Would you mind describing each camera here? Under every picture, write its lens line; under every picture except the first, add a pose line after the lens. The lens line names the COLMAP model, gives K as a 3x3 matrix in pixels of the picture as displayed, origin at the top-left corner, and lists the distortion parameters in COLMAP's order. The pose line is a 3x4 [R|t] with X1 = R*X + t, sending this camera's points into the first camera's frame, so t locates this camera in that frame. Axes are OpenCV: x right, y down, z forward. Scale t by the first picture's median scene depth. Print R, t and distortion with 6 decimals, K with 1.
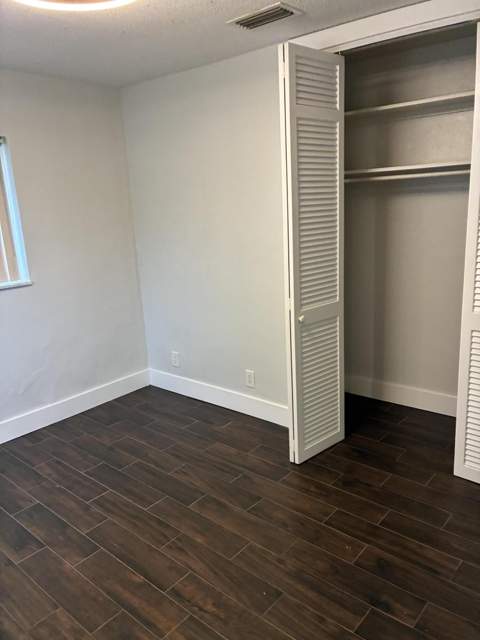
lens RADIAL K [[494.2, 0, 236.8], [0, 494.2, 318.7], [0, 0, 1]] dist [0.046439, -0.007201]
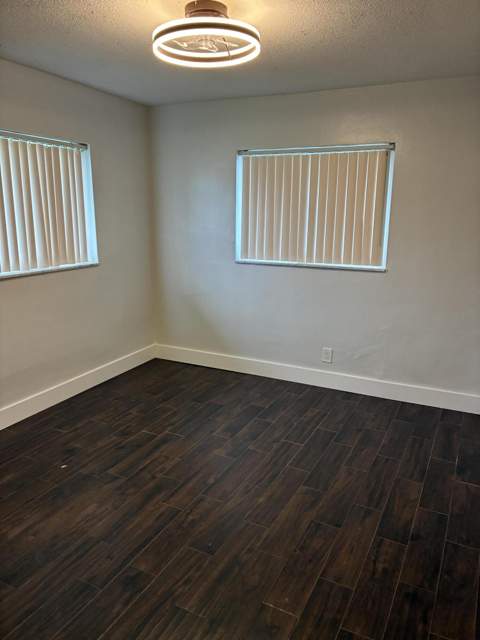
lens RADIAL K [[494.2, 0, 236.8], [0, 494.2, 318.7], [0, 0, 1]] dist [0.046439, -0.007201]
pose [[0.236363, 0.264937, -0.934848, 0.697400], [-0.250653, 0.946172, 0.204773, -0.134351], [0.938779, 0.185922, 0.290047, 0.435872]]
